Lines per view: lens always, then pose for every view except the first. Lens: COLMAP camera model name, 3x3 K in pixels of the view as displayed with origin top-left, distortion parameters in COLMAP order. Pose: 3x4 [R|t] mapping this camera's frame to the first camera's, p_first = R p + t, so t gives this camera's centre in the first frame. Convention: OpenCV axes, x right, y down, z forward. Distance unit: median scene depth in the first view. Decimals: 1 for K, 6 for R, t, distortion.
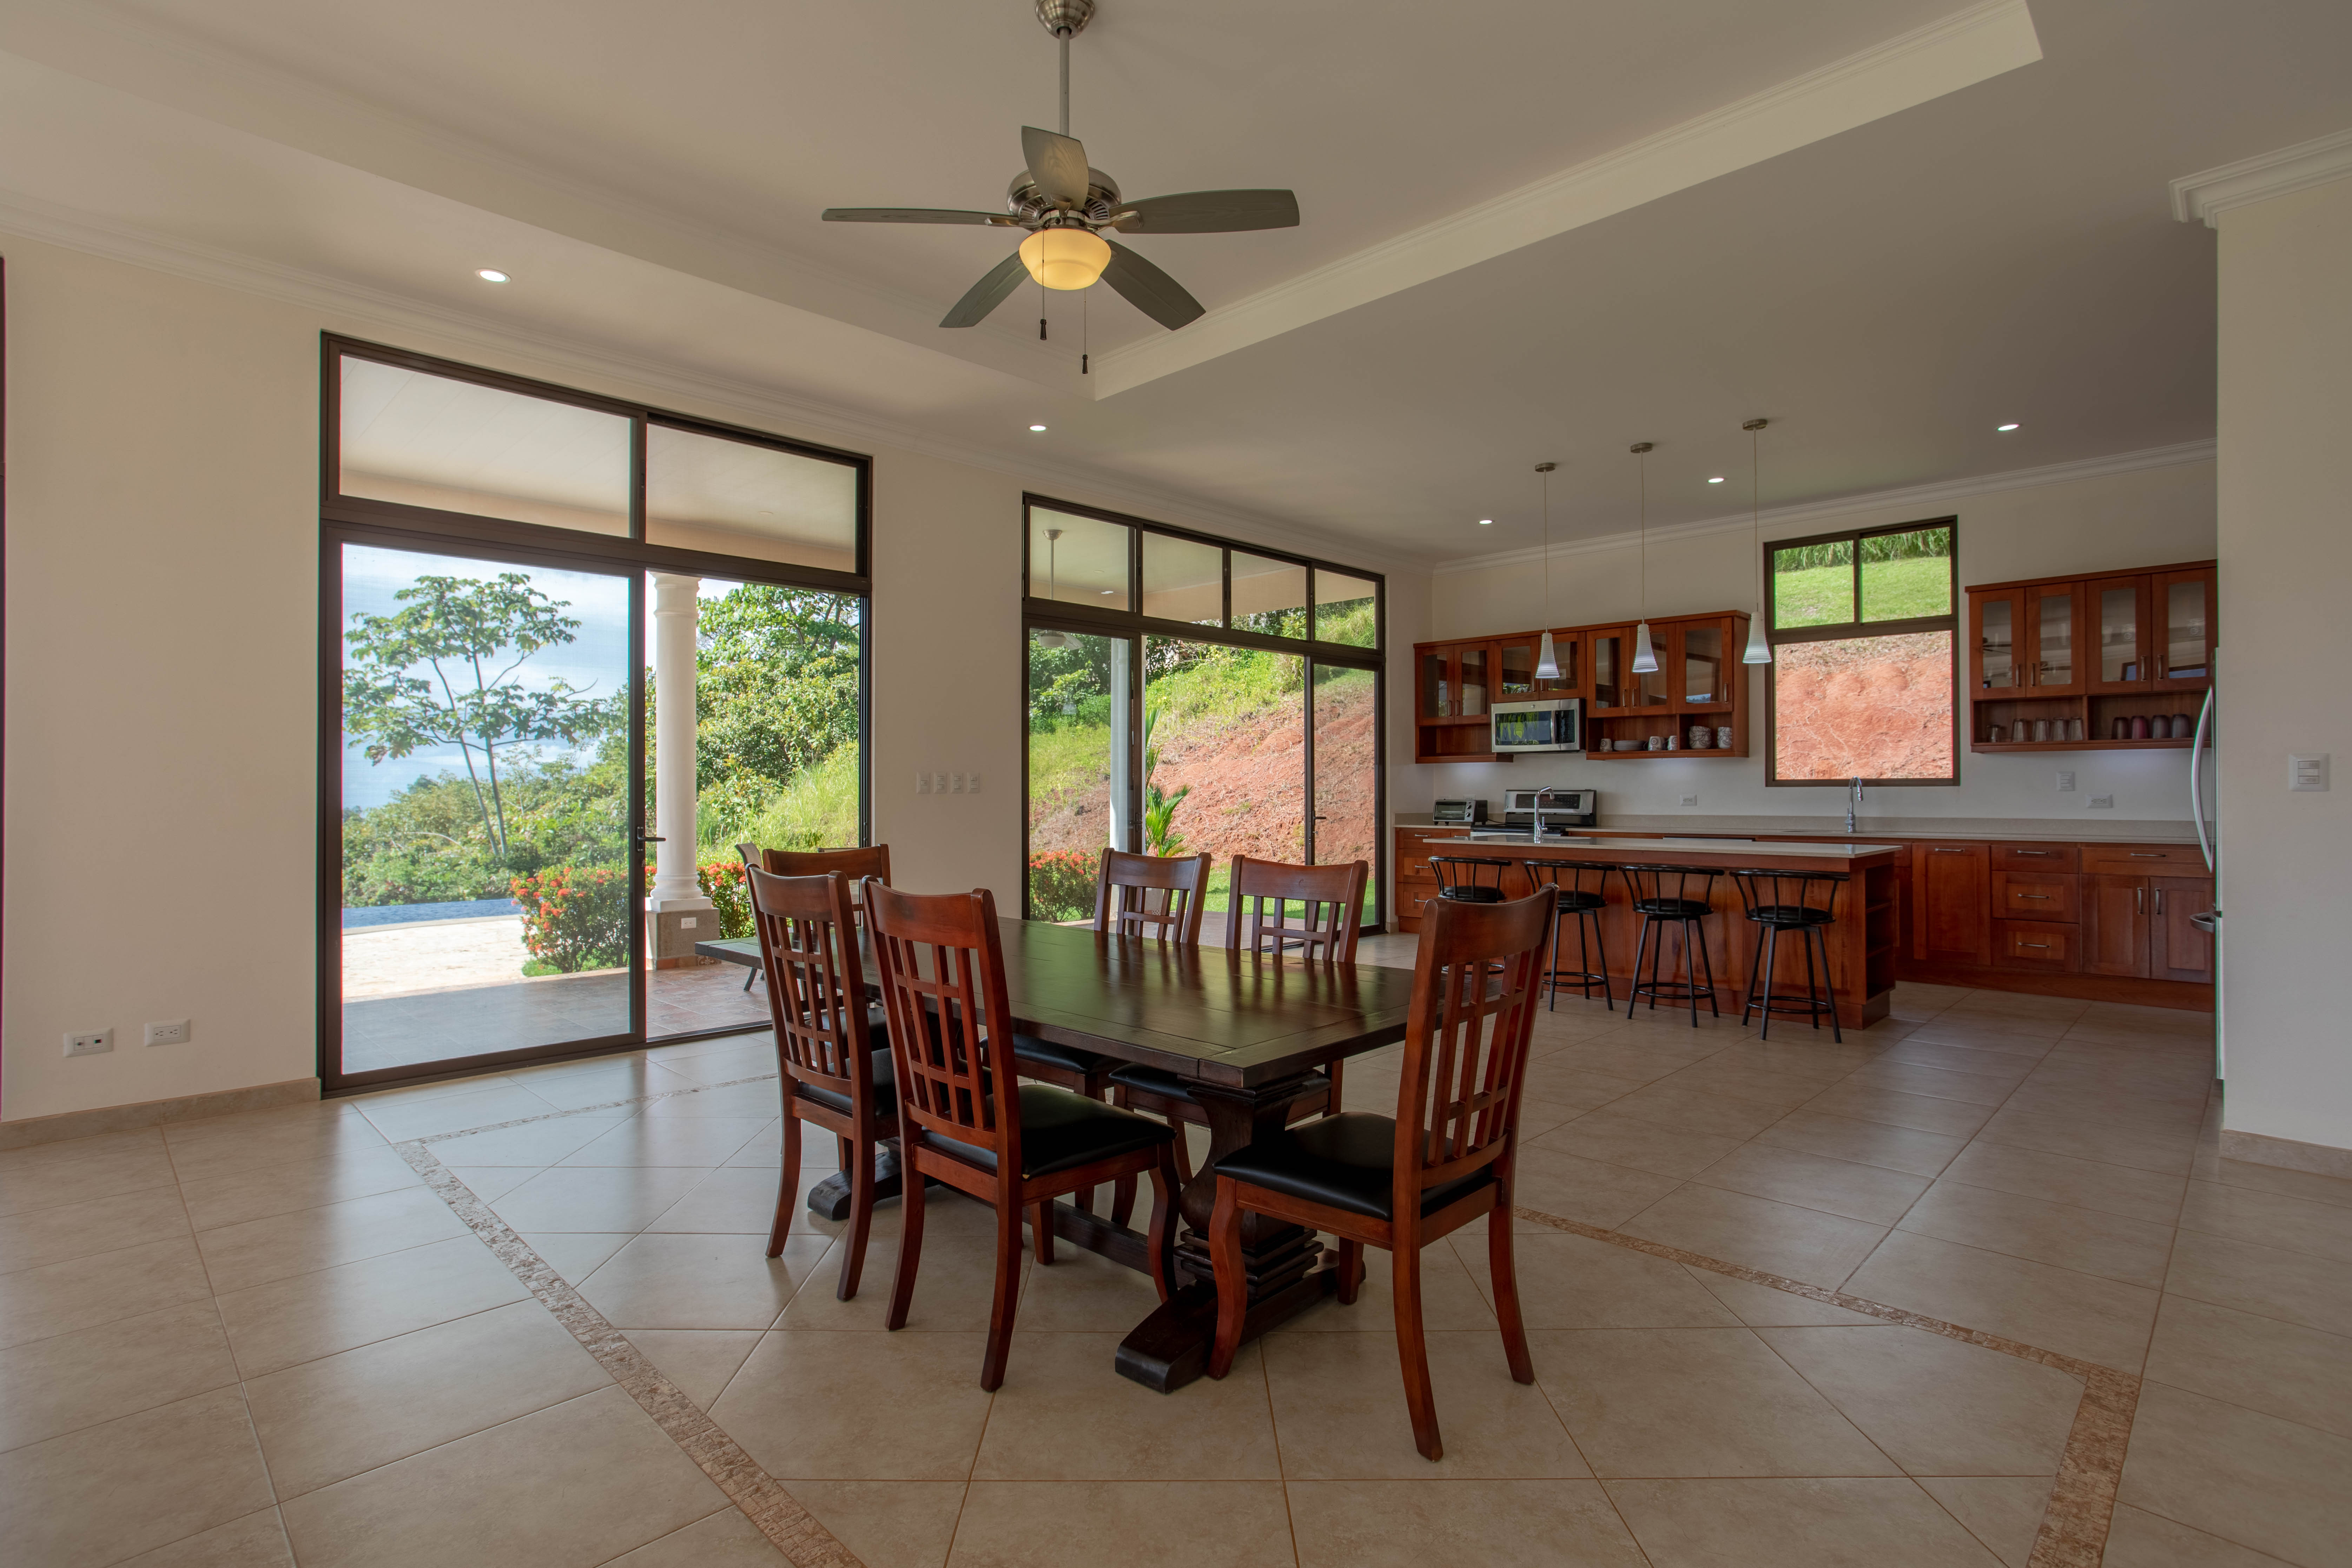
lens RADIAL K [[1135.9, 0, 1165.5], [0, 1135.9, 784.0], [0, 0, 1]] dist [-0.051569, 0.030771]
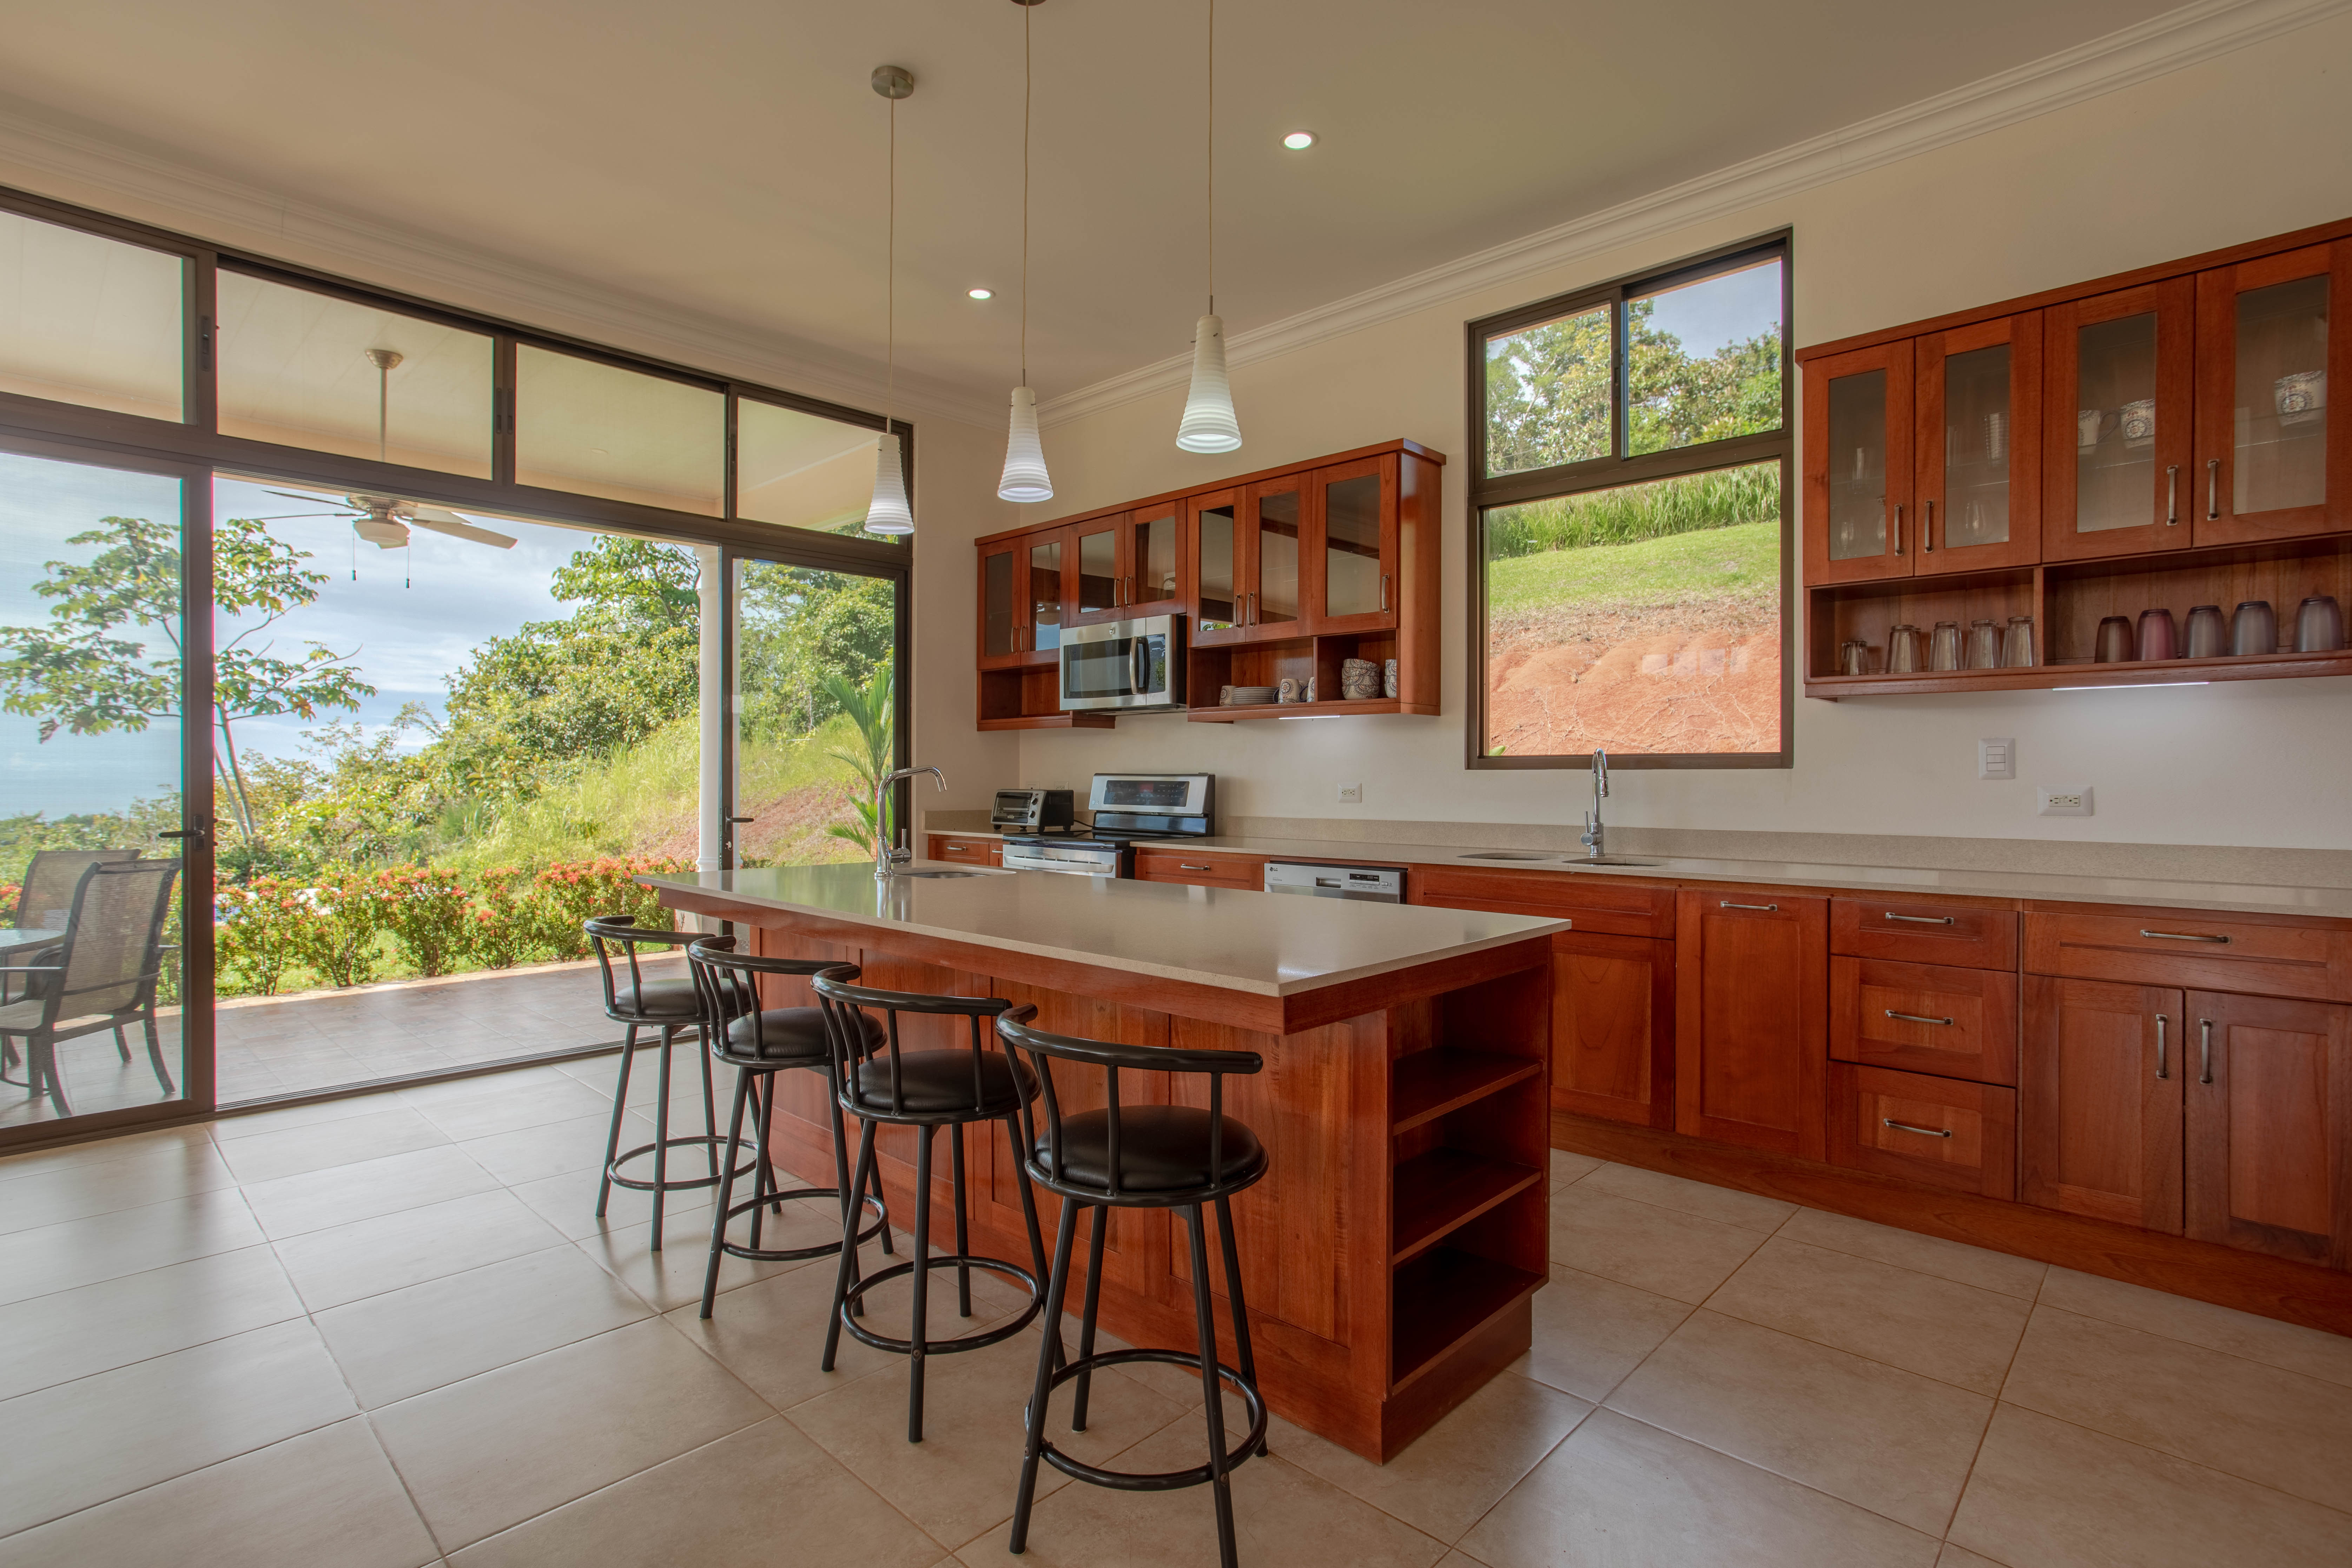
lens RADIAL K [[1135.9, 0, 1165.5], [0, 1135.9, 784.0], [0, 0, 1]] dist [-0.051569, 0.030771]
pose [[0.999645, 0.002327, 0.026554, 0.358414], [-0.002716, 0.999889, 0.014624, 0.002061], [-0.026517, -0.014690, 0.999540, 0.432670]]
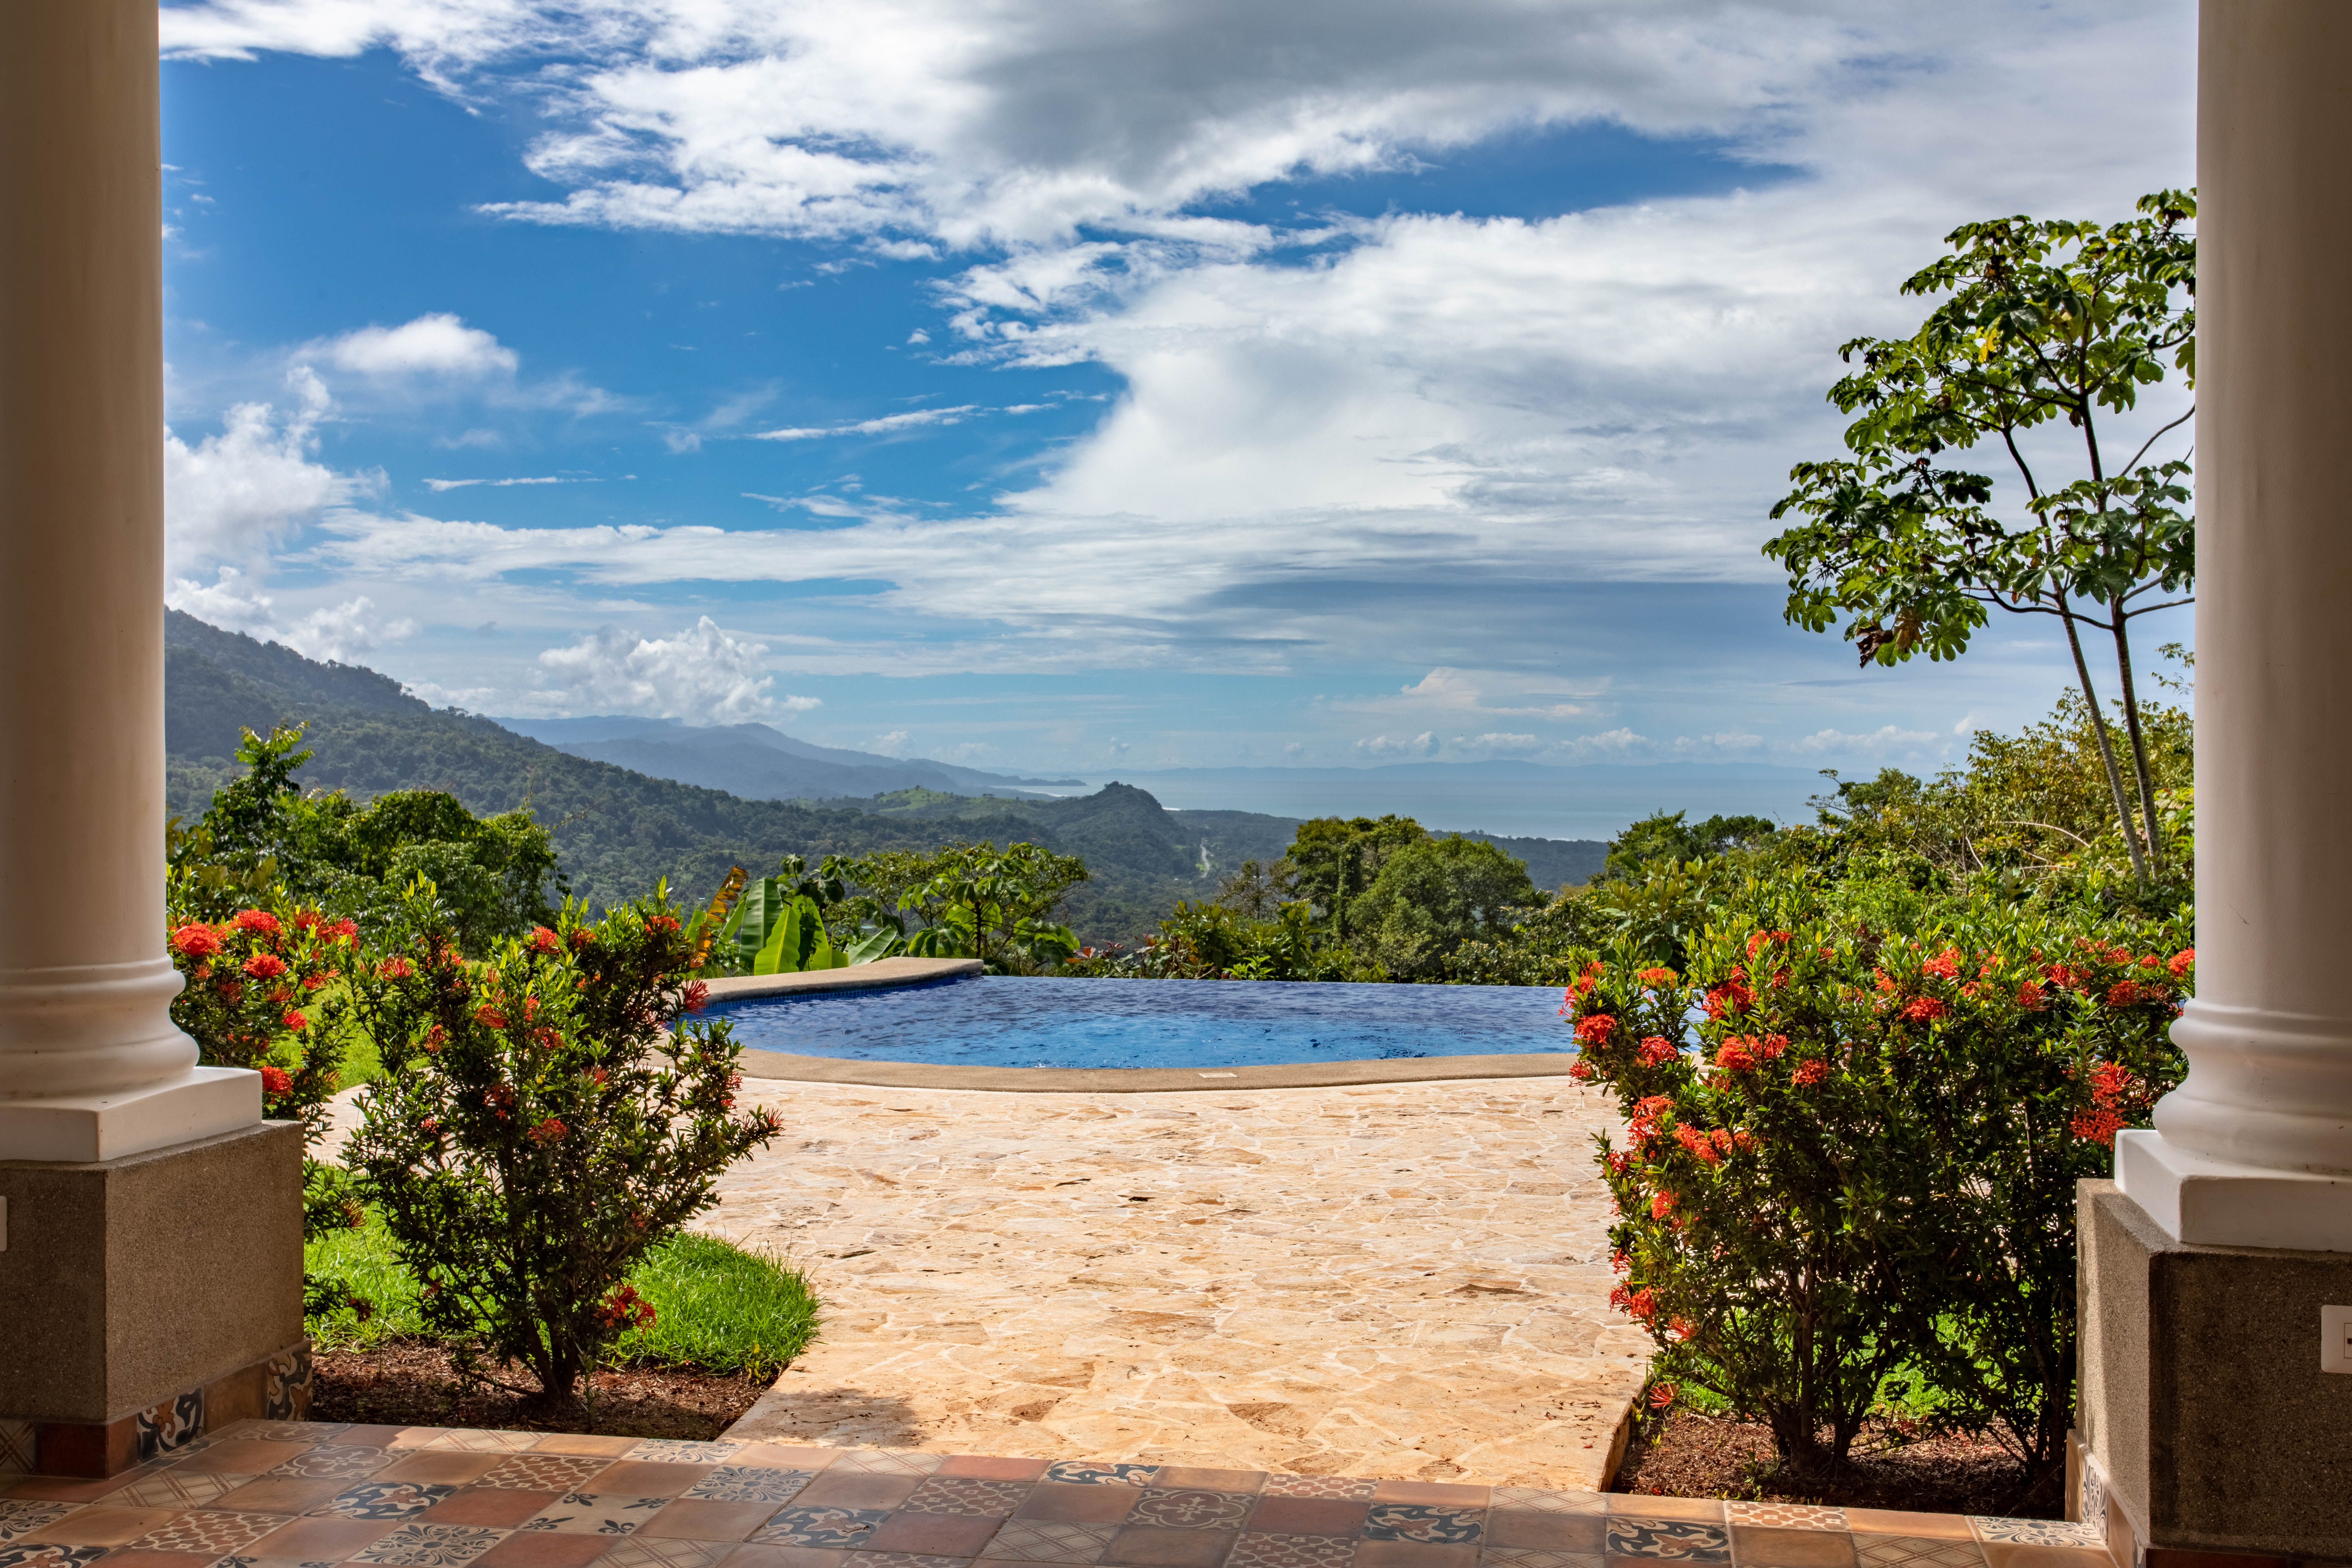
lens RADIAL K [[2328.4, 0, 1176.0], [0, 2328.4, 784.0], [0, 0, 1]] dist [0.011651, 0.014522]
pose [[0.564456, 0.013311, -0.825356, -0.273039], [0.001821, 0.999847, 0.017370, 0.044638], [0.825461, -0.011308, 0.564346, 0.742569]]
